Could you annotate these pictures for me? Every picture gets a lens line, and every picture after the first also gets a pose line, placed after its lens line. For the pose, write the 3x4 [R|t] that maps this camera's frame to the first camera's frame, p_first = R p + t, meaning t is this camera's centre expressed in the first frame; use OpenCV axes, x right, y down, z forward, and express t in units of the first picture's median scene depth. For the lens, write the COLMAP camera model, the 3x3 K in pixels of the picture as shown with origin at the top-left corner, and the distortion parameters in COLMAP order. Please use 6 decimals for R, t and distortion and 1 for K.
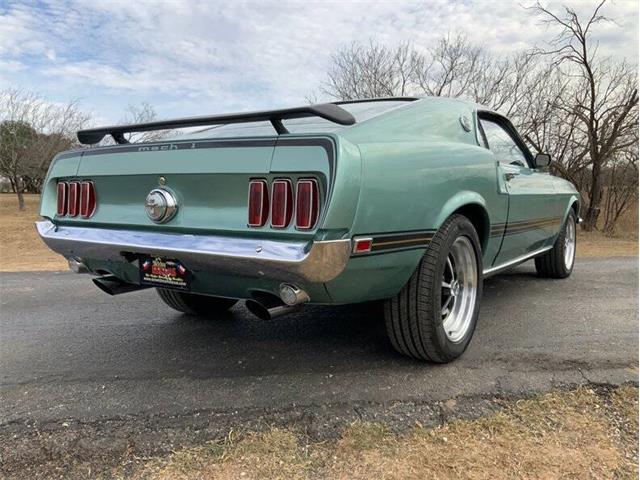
lens RADIAL K [[529.4, 0, 320.0], [0, 529.4, 240.0], [0, 0, 1]] dist [-0.001487, -0.011902]
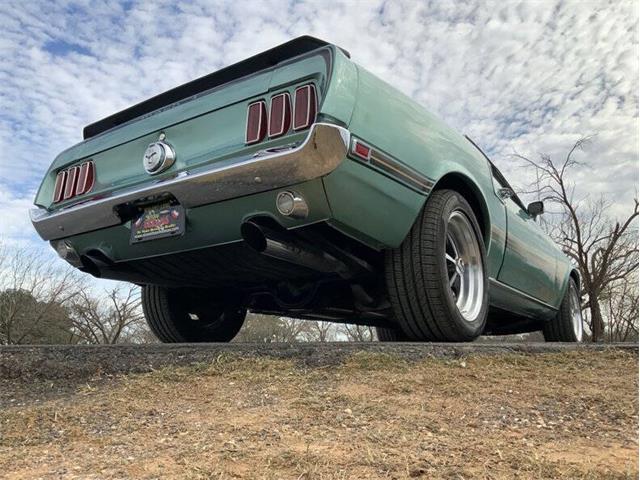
lens RADIAL K [[529.4, 0, 320.0], [0, 529.4, 240.0], [0, 0, 1]] dist [-0.001487, -0.011902]
pose [[0.999913, -0.010923, 0.007453, -0.004716], [0.012674, 0.952436, -0.304474, 0.390215], [-0.003773, 0.304542, 0.952492, 0.089748]]
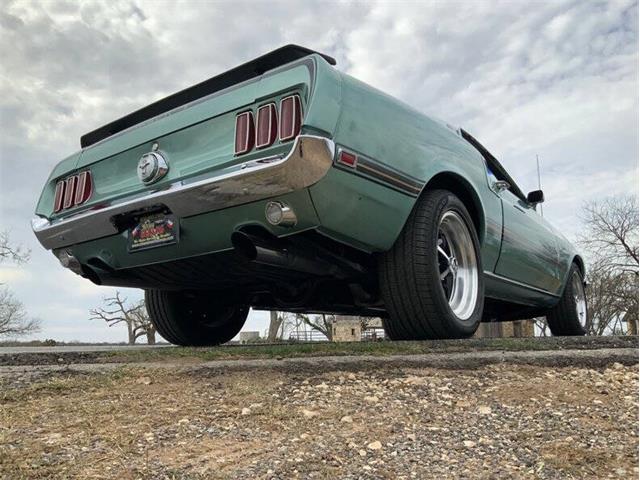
lens RADIAL K [[529.4, 0, 320.0], [0, 529.4, 240.0], [0, 0, 1]] dist [-0.001487, -0.011902]
pose [[0.999113, -0.040207, -0.012547, 0.029649], [0.035155, 0.960130, -0.277333, 0.361297], [0.023198, 0.276646, 0.960692, 0.062783]]
